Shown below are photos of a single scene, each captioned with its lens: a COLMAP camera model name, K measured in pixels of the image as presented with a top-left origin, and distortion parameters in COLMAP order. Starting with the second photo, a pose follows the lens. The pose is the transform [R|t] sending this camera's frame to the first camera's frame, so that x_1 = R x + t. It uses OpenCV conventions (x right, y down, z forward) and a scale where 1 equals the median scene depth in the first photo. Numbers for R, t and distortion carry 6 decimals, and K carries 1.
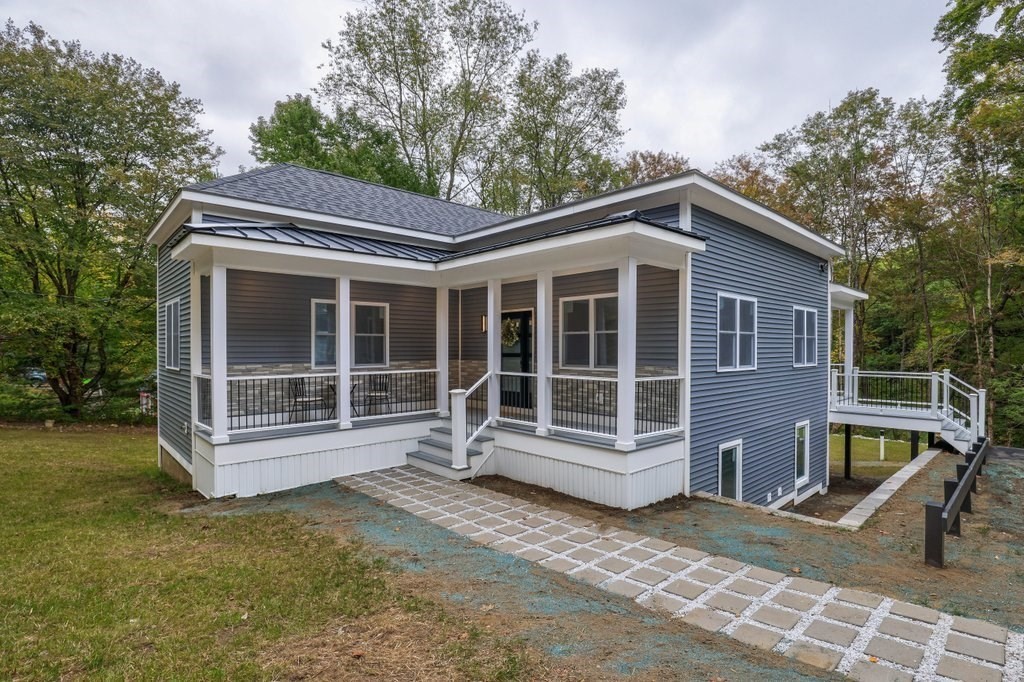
lens RADIAL K [[521.1, 0, 507.3], [0, 521.1, 336.2], [0, 0, 1]] dist [-0.024689, 0.001109]
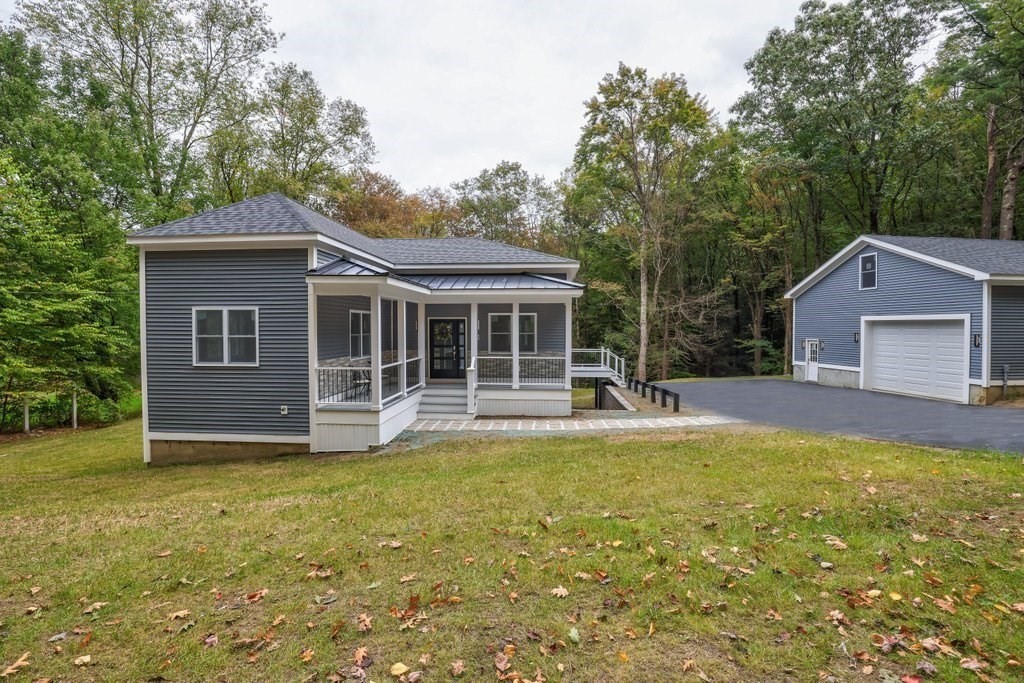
lens RADIAL K [[521.1, 0, 507.3], [0, 521.1, 336.7], [0, 0, 1]] dist [-0.024689, 0.001109]
pose [[0.726889, -0.020052, 0.686462, -0.886562], [-0.000142, 0.999569, 0.029347, -0.038445], [-0.686754, -0.021430, 0.726573, -0.246500]]
